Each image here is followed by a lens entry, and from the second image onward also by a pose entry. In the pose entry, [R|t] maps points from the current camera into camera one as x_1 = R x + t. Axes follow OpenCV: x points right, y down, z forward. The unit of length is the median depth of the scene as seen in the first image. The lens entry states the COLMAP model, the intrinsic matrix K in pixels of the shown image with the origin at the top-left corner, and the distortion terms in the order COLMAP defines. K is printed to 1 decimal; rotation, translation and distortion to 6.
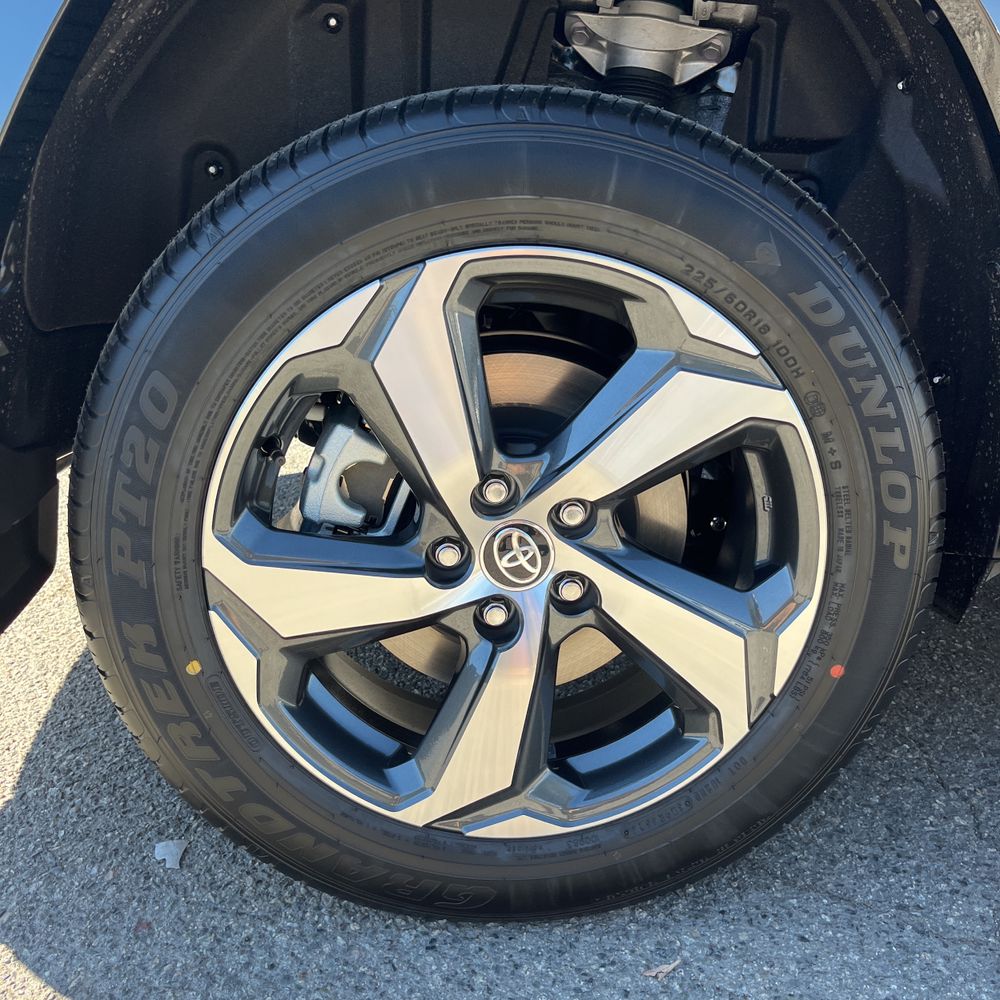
lens RADIAL K [[1021.3, 0, 500.0], [0, 1021.3, 500.0], [0, 0, 1]] dist [0.039938, -0.050444]
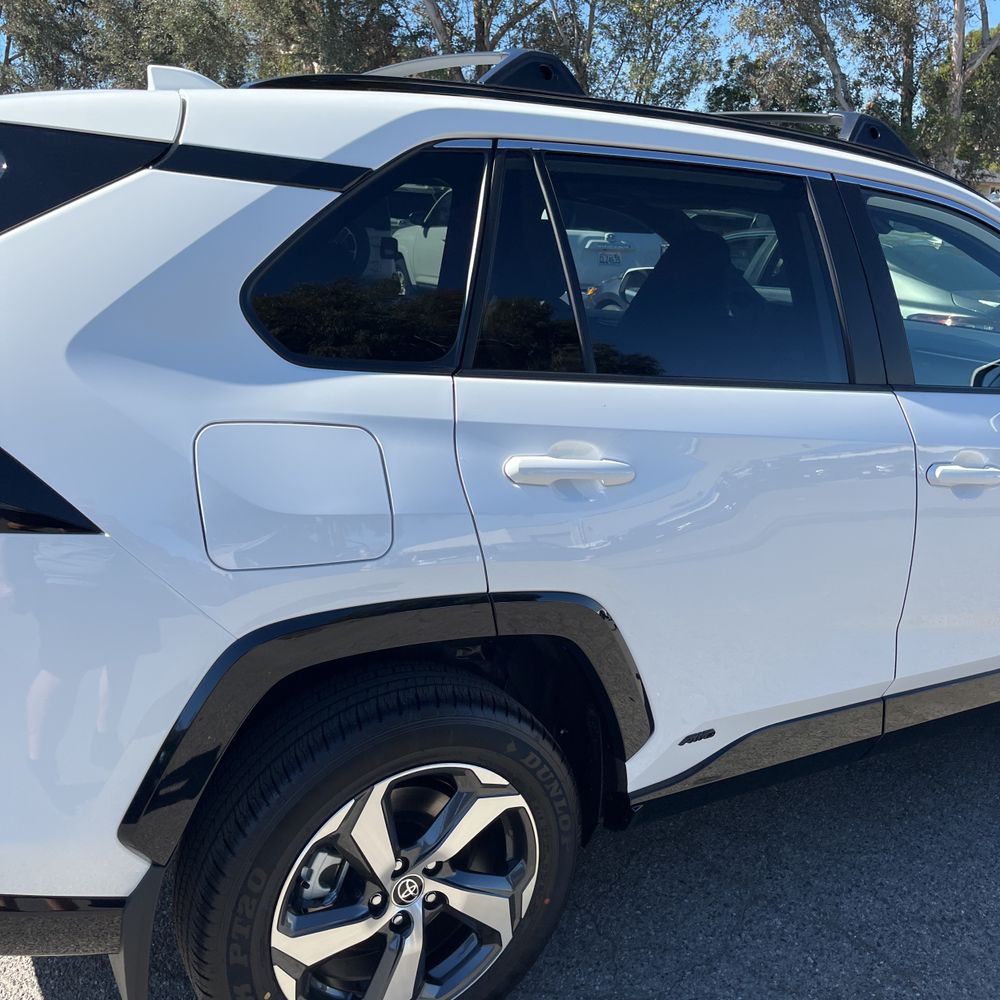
lens RADIAL K [[1021.3, 0, 500.0], [0, 1021.3, 500.0], [0, 0, 1]] dist [0.039938, -0.050444]
pose [[0.896349, -0.109765, 0.429547, -0.639949], [0.108506, 0.993715, 0.027507, -0.790672], [-0.429867, 0.021953, 0.902625, -1.007703]]
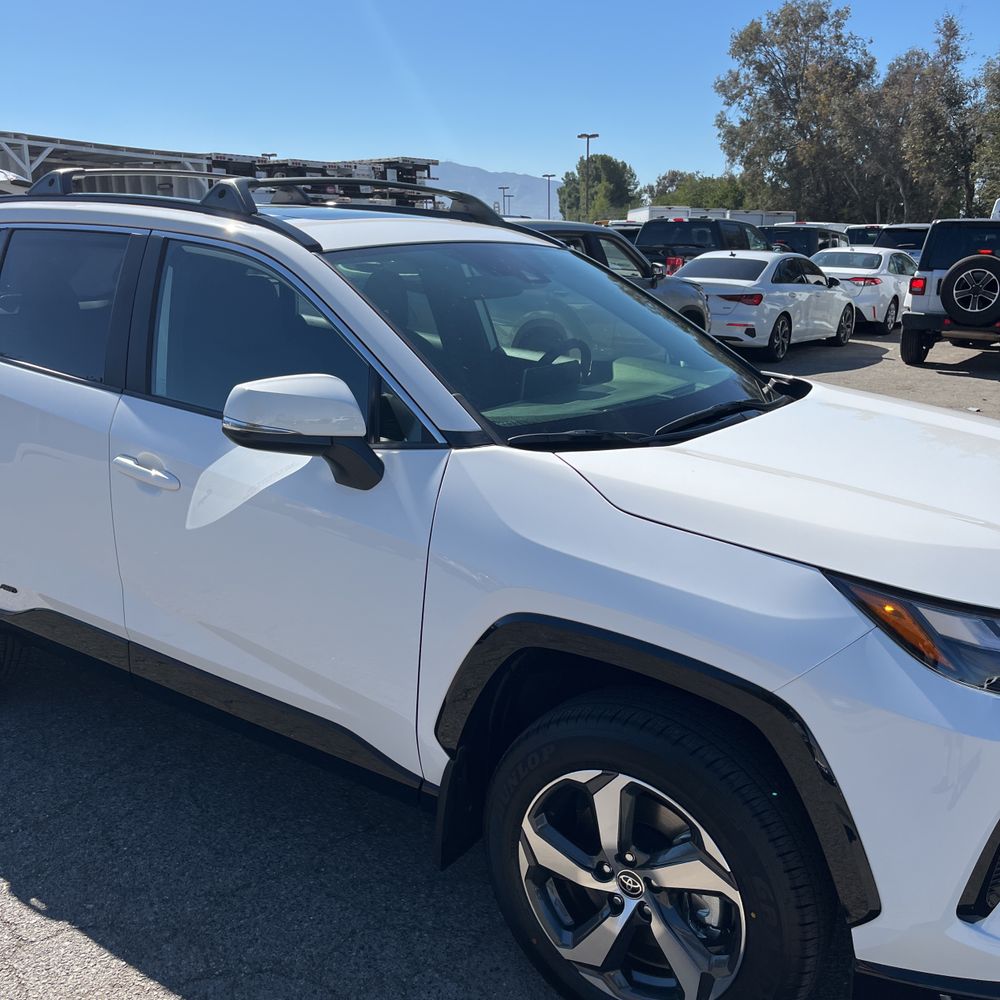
lens RADIAL K [[1021.3, 0, 500.0], [0, 1021.3, 500.0], [0, 0, 1]] dist [0.039938, -0.050444]
pose [[0.781360, 0.133631, -0.609606, 4.415391], [-0.169283, 0.985567, -0.000933, -0.748624], [0.600683, 0.103926, 0.792704, -0.981022]]
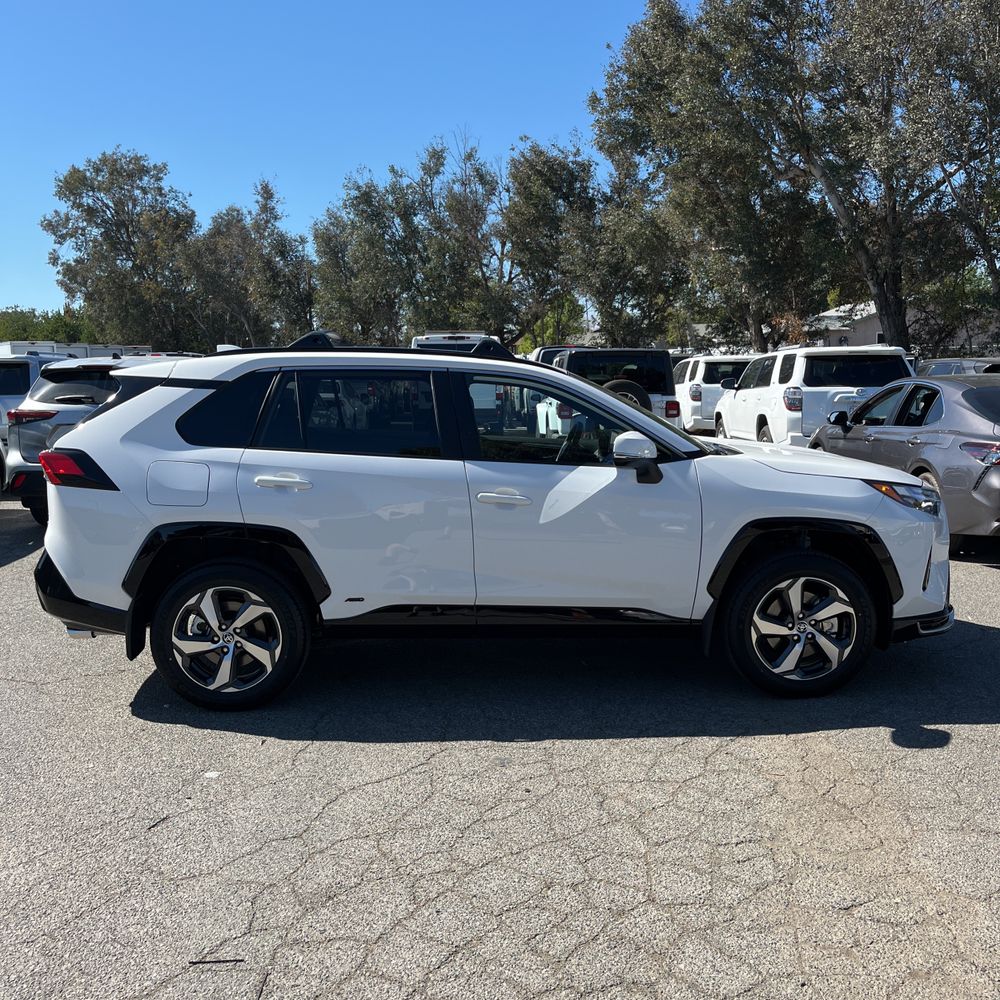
lens RADIAL K [[1021.3, 0, 500.0], [0, 1021.3, 500.0], [0, 0, 1]] dist [0.039938, -0.050444]
pose [[0.998738, -0.041159, -0.028796, 1.743951], [0.035793, 0.985317, -0.166942, 0.307146], [0.035244, 0.165701, 0.985546, -4.739188]]
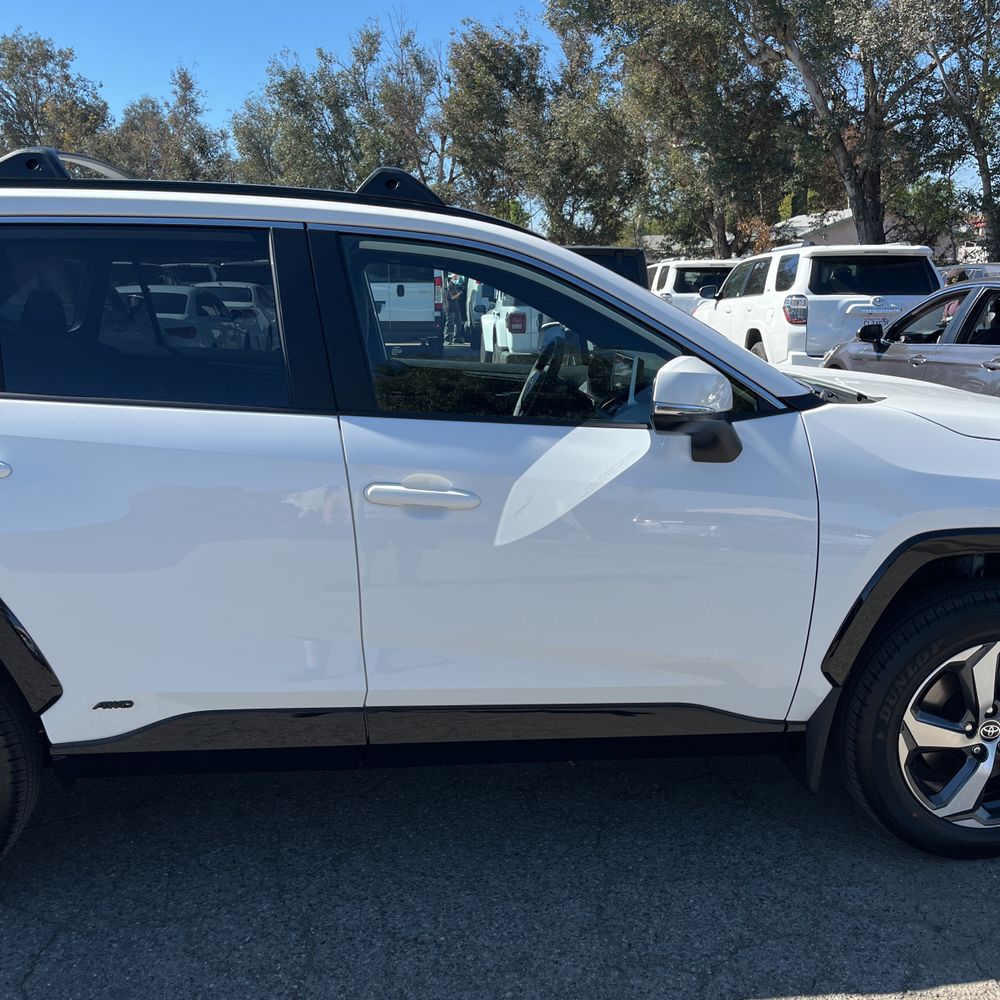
lens RADIAL K [[1021.3, 0, 500.0], [0, 1021.3, 500.0], [0, 0, 1]] dist [0.039938, -0.050444]
pose [[0.998795, -0.043530, 0.022670, 1.752300], [0.045286, 0.995453, -0.083799, -0.398098], [-0.018919, 0.084725, 0.996225, -1.882800]]
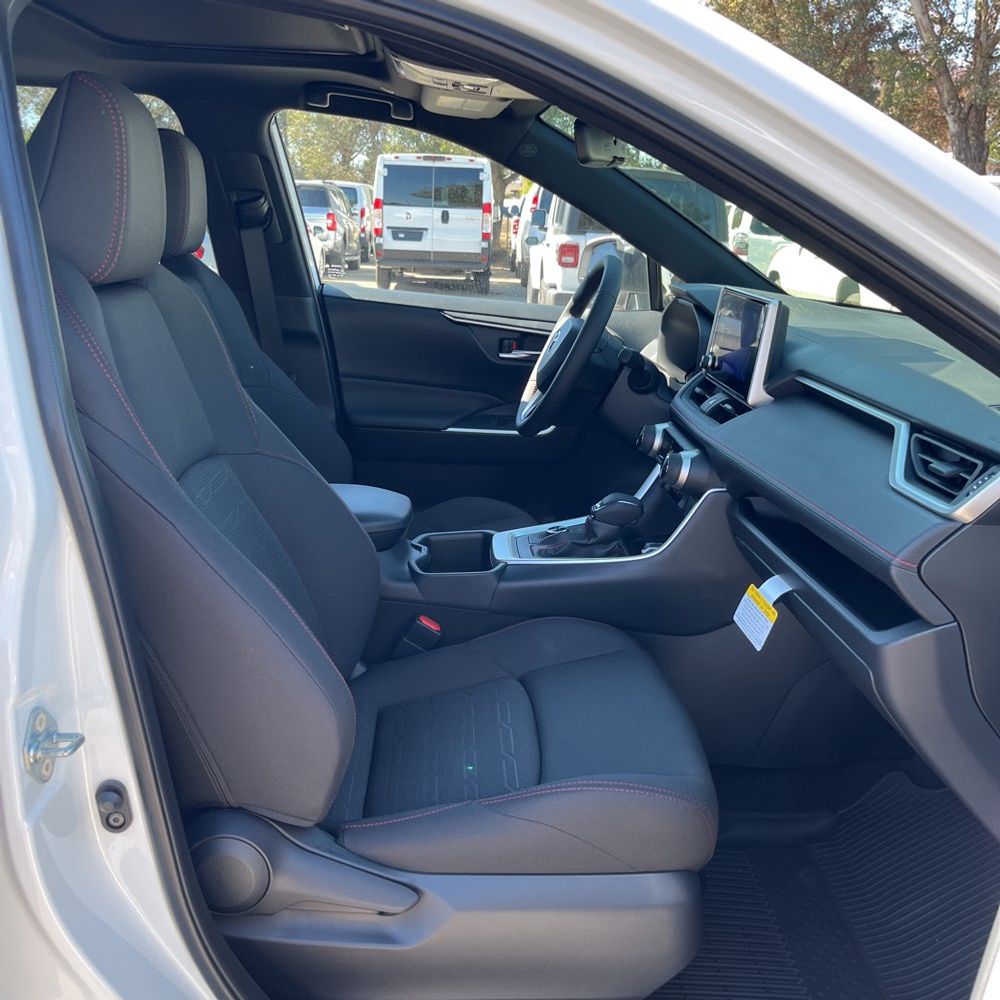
lens RADIAL K [[1021.3, 0, 500.0], [0, 1021.3, 500.0], [0, 0, 1]] dist [0.039938, -0.050444]
pose [[0.999647, 0.008819, -0.025079, 1.930967], [-0.009483, 0.999604, -0.026495, -0.804185], [0.024835, 0.026723, 0.999334, -0.016342]]
